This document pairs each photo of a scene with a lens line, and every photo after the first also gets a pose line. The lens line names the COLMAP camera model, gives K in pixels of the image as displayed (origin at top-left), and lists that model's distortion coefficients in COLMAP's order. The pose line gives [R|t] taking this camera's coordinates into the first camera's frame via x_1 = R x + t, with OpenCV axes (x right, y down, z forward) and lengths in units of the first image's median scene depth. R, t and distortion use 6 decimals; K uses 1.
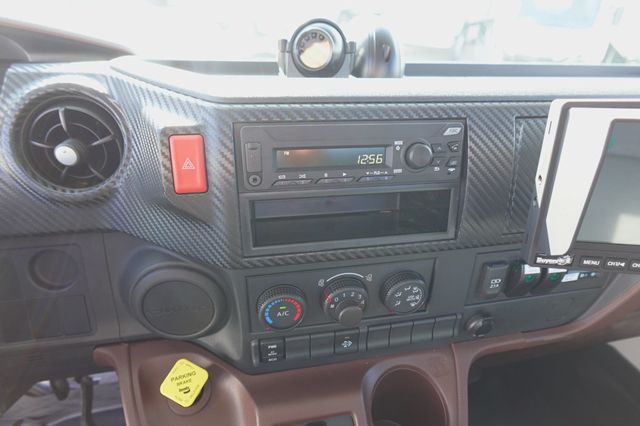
lens RADIAL K [[357.5, 0, 320.0], [0, 357.5, 213.0], [0, 0, 1]] dist [-0.004982, -0.000045]
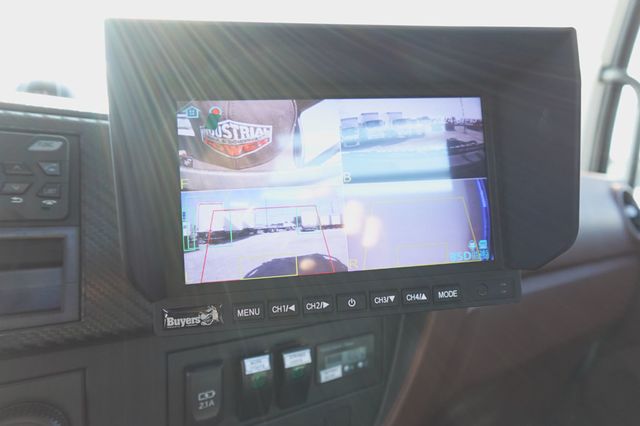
lens RADIAL K [[357.5, 0, 320.0], [0, 357.5, 213.0], [0, 0, 1]] dist [-0.004982, -0.000045]
pose [[0.942108, -0.025957, 0.334302, 0.502443], [0.160721, 0.909962, -0.382280, 0.179597], [-0.294279, 0.413879, 0.861454, 0.258348]]
